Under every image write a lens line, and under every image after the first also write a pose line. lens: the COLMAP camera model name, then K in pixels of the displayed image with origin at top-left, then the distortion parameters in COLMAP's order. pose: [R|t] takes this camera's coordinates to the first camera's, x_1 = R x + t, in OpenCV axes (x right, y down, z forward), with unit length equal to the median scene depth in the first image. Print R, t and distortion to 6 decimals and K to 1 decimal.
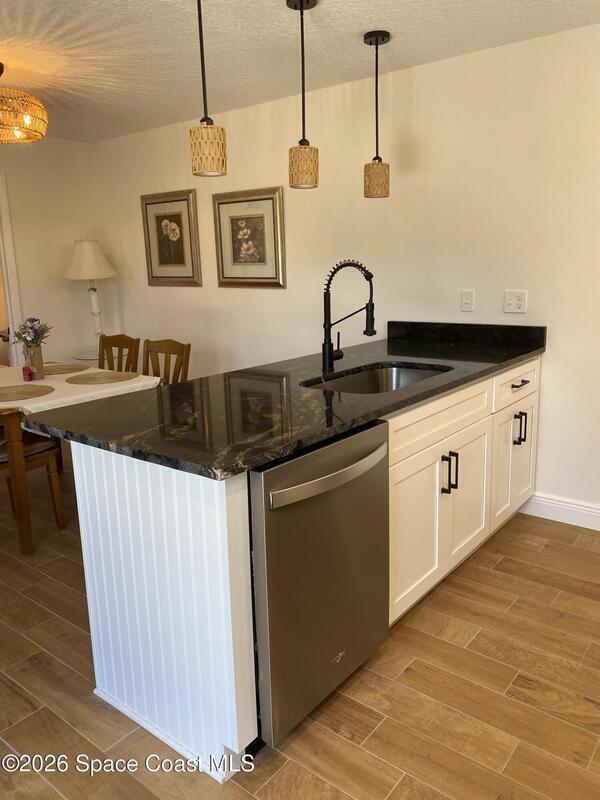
lens RADIAL K [[605.2, 0, 301.7], [0, 605.2, 395.4], [0, 0, 1]] dist [0.038143, -0.053063]
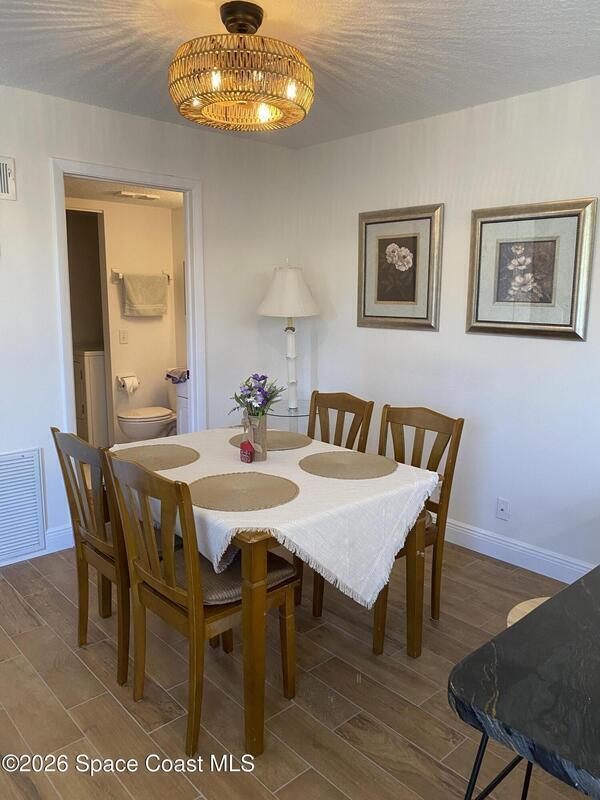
lens RADIAL K [[605.2, 0, 302.2], [0, 605.2, 396.0], [0, 0, 1]] dist [0.038143, -0.053063]
pose [[0.985589, 0.056663, -0.159387, -0.221038], [-0.064283, 0.997002, -0.043062, -0.059647], [0.156469, 0.052688, 0.986277, 0.248310]]
